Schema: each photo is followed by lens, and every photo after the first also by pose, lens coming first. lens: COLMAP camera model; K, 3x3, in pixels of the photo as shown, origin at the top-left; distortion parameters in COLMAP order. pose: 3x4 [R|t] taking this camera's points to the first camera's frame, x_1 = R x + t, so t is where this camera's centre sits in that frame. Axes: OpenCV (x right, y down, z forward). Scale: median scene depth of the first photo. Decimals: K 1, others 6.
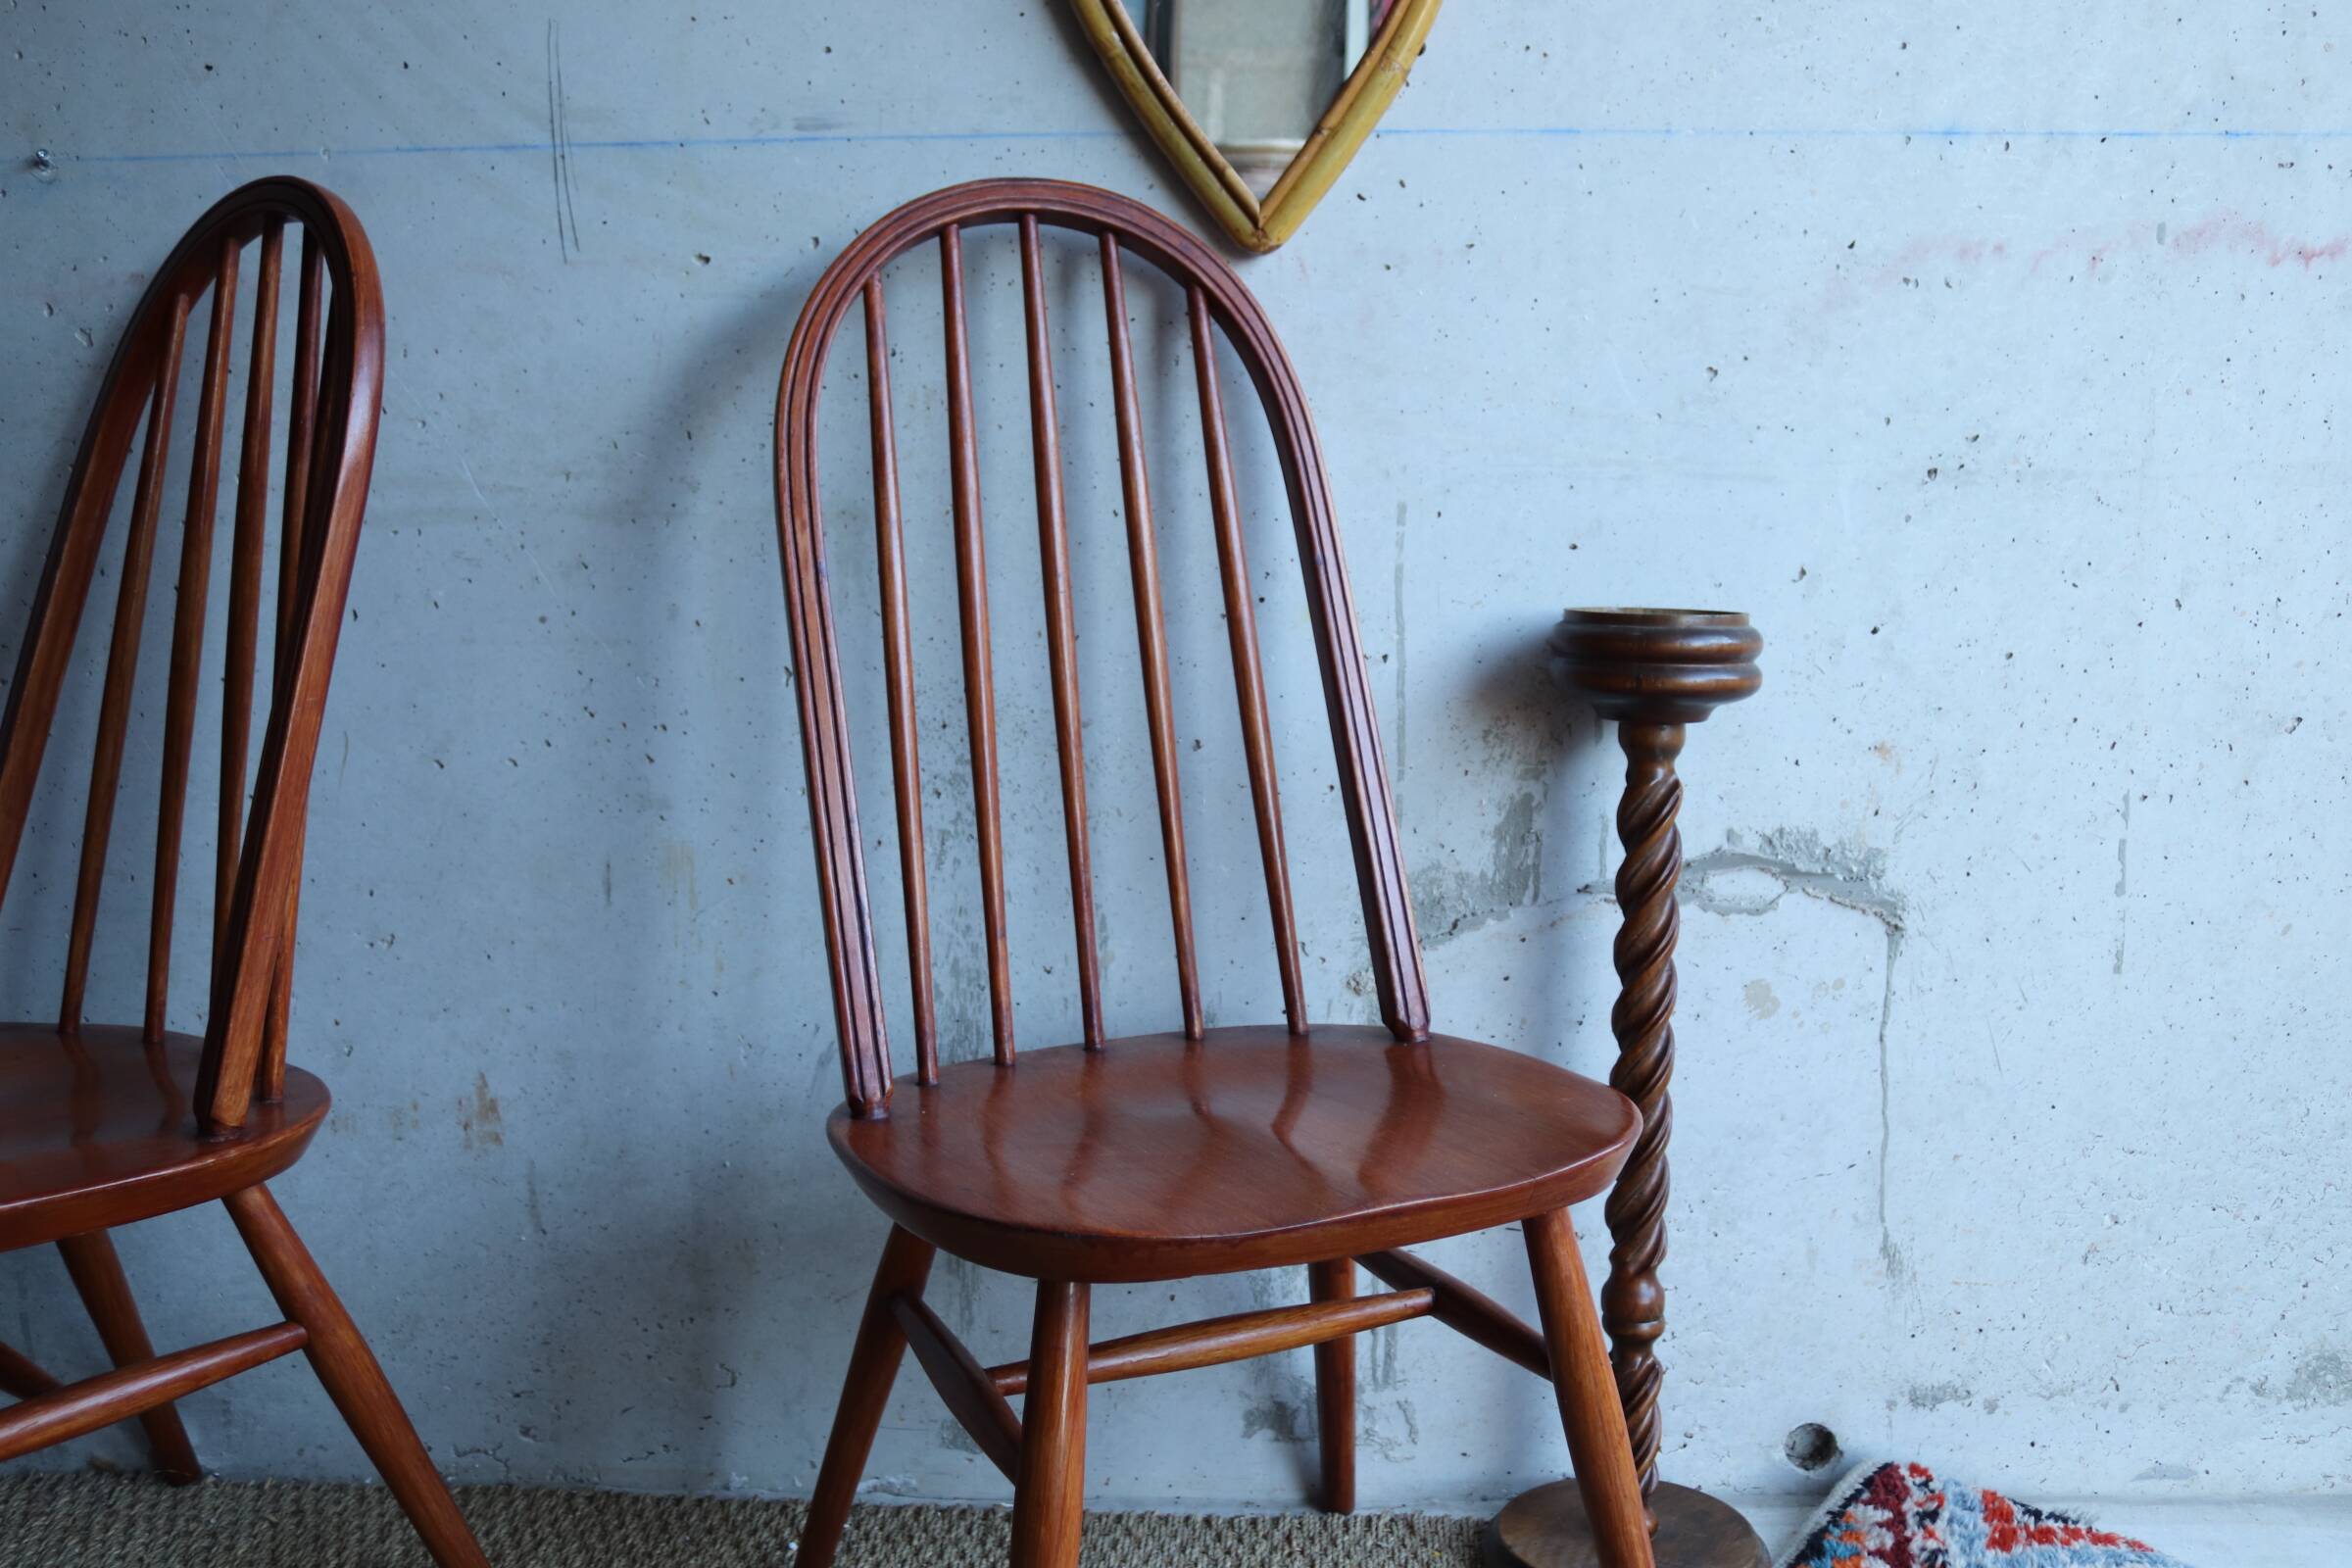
lens RADIAL K [[2194.2, 0, 1202.2], [0, 2194.2, 776.6], [0, 0, 1]] dist [-0.145728, 0.153269]
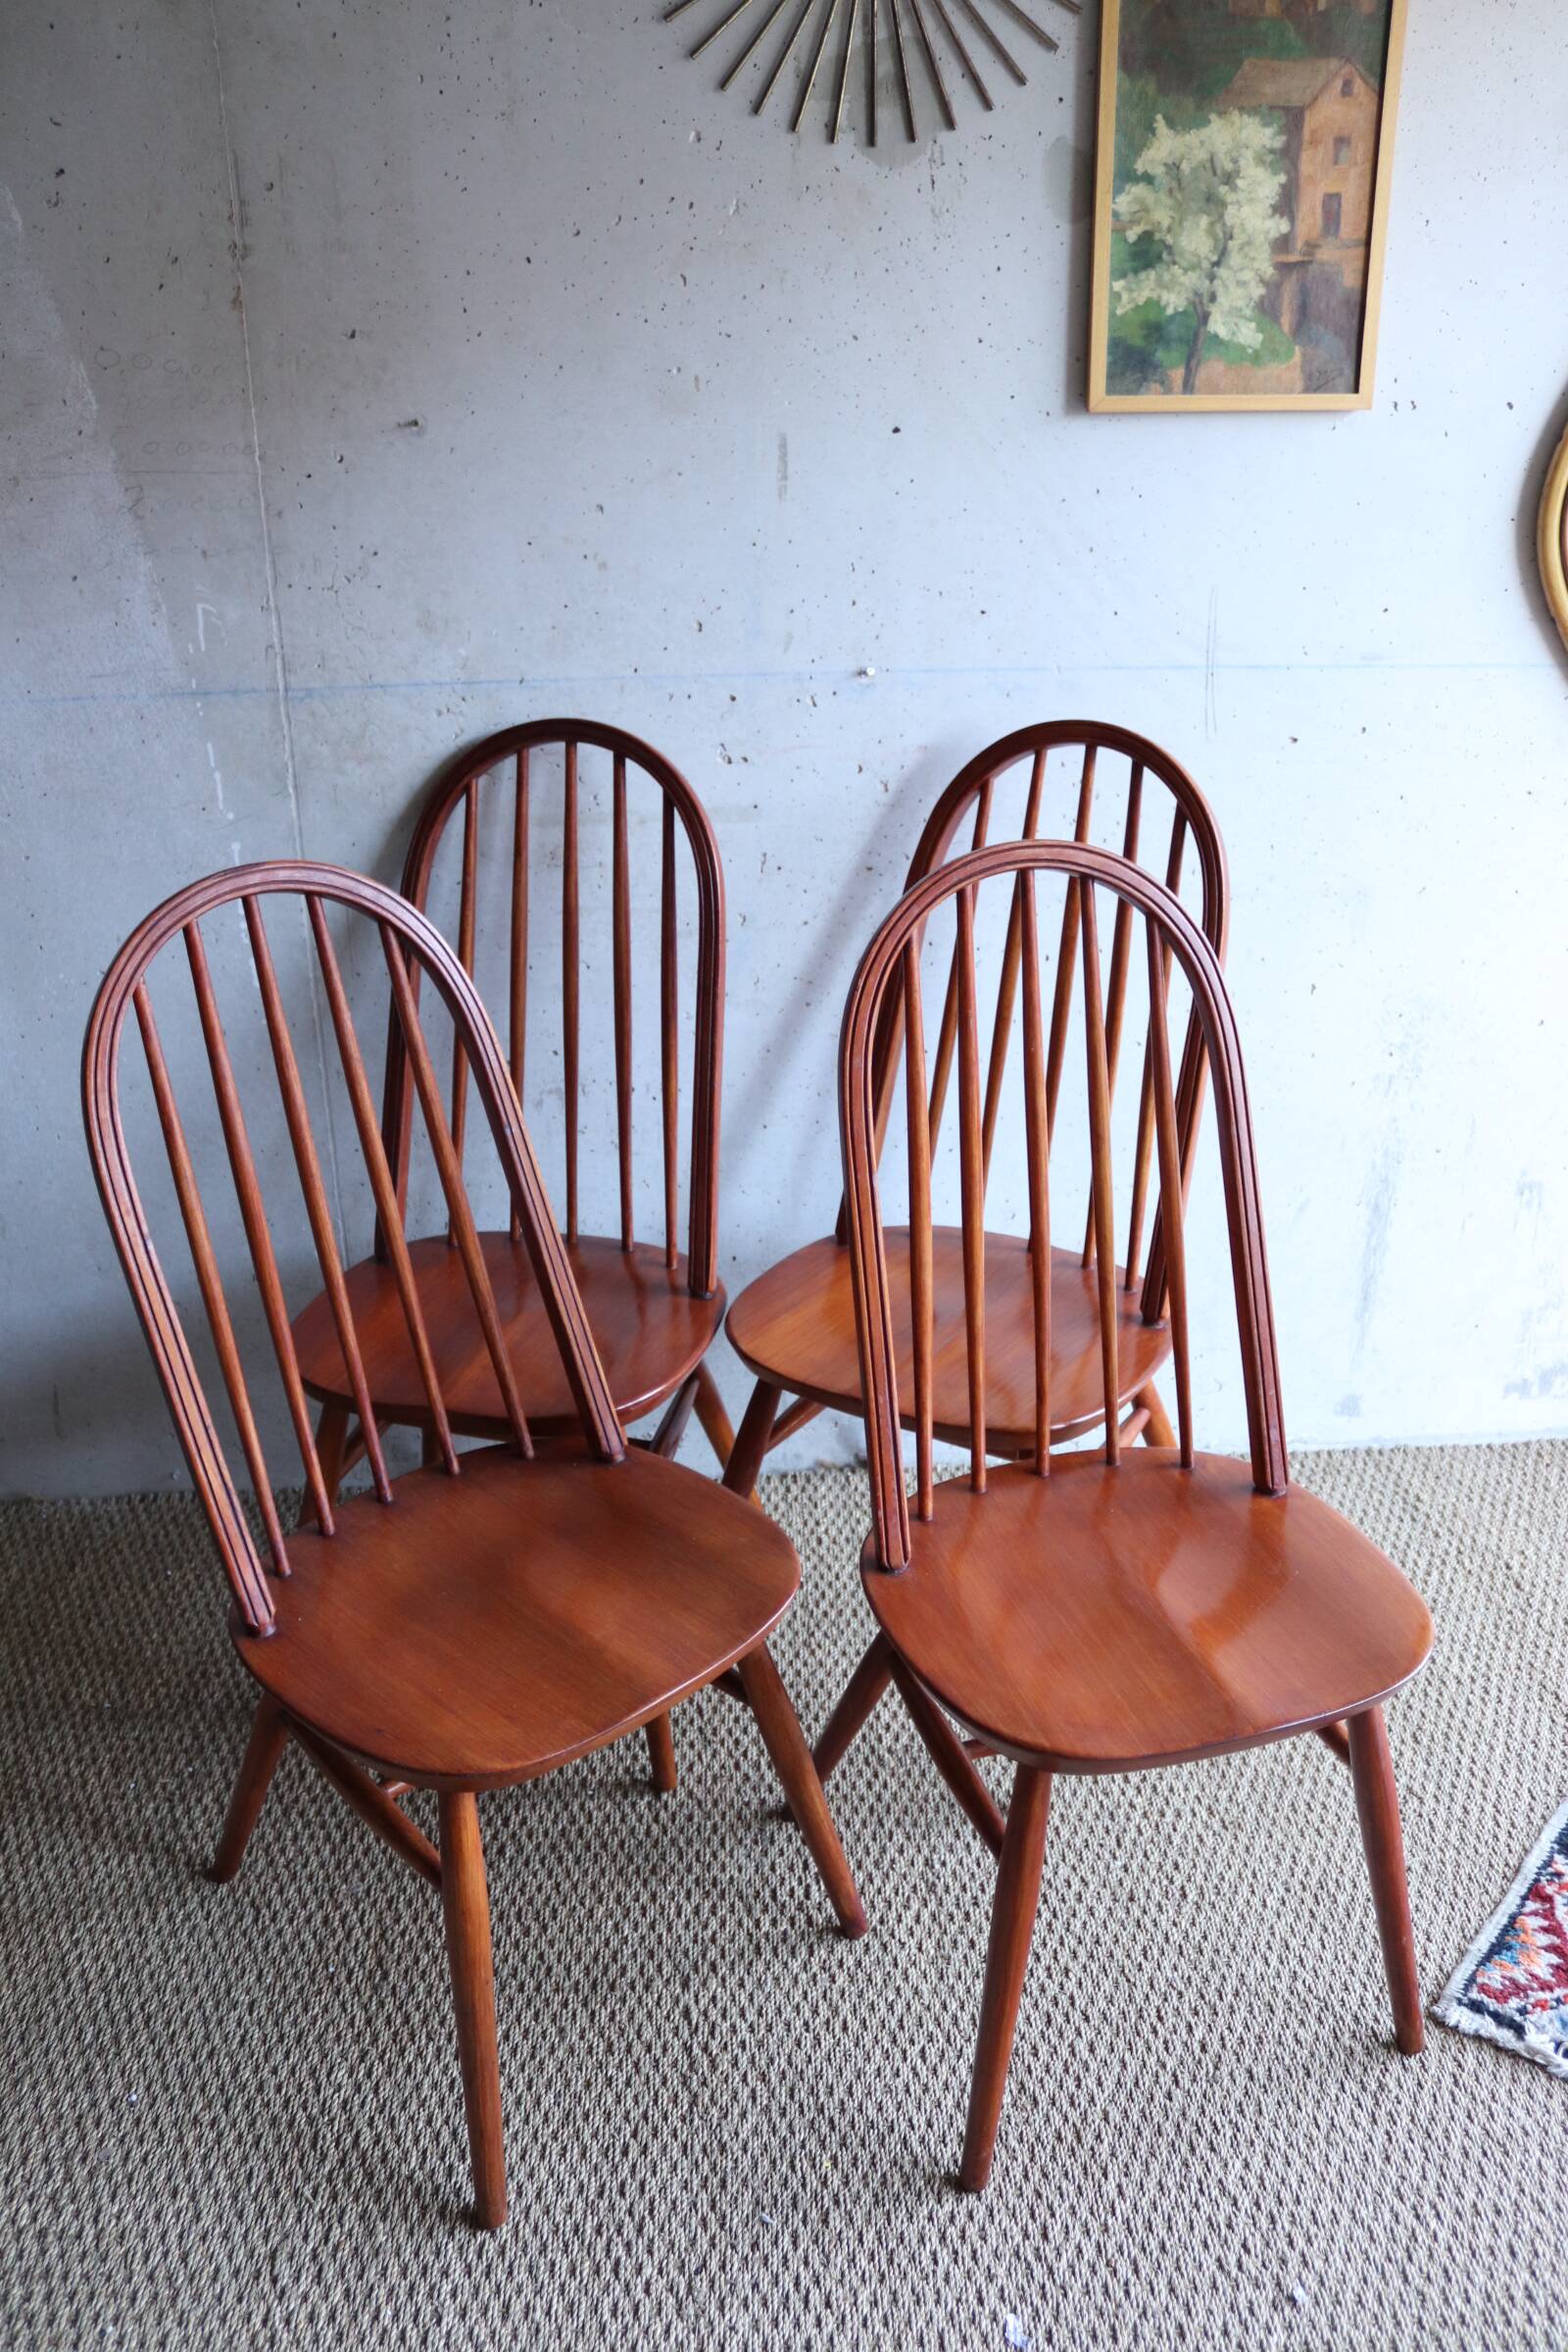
lens RADIAL K [[1928.8, 0, 784.0], [0, 1928.8, 1176.0], [0, 0, 1]] dist [-0.167837, 0.144975]
pose [[0.995727, -0.043057, 0.081688, -0.706765], [0.018673, 0.960249, 0.278521, -0.315439], [-0.090433, -0.275806, 0.956950, -0.366089]]
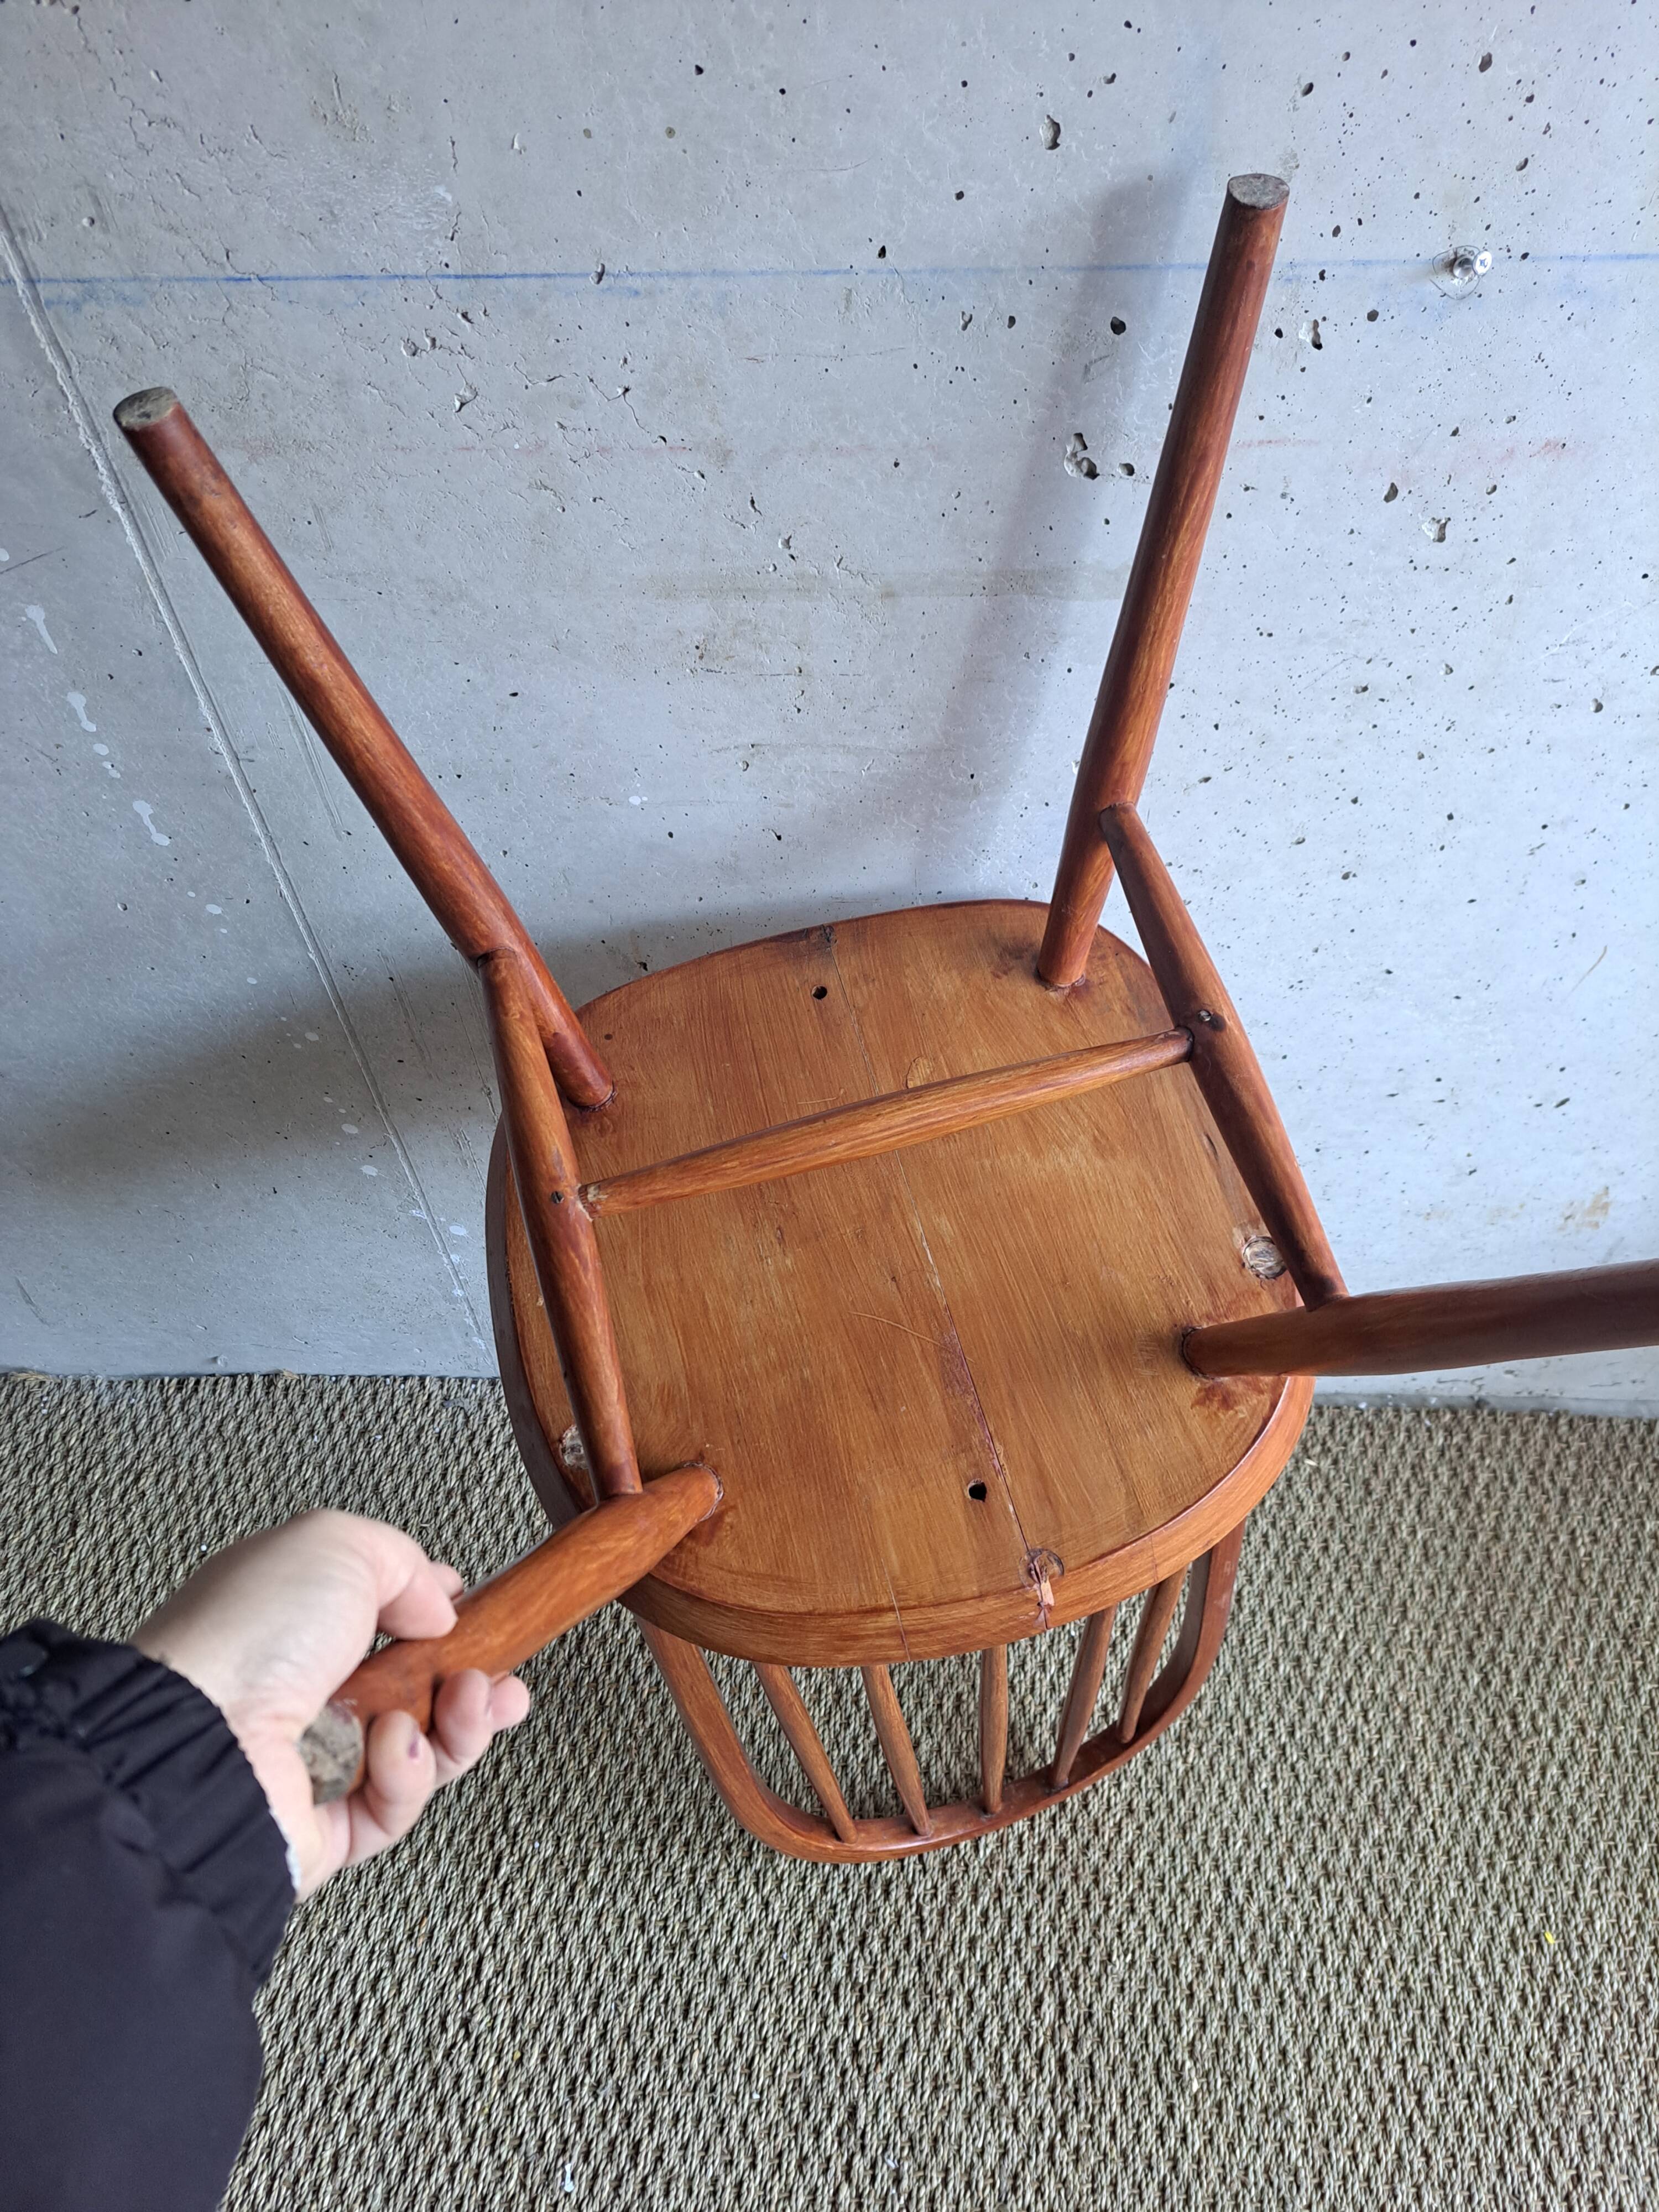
lens RADIAL K [[1595.2, 0, 847.7], [0, 1595.2, 1116.6], [0, 0, 1]] dist [0.036407, -0.024489]
pose [[0.999640, -0.005660, -0.026213, -0.685580], [0.022206, 0.722744, 0.690759, -0.418818], [0.015036, -0.691093, 0.722610, 0.497558]]
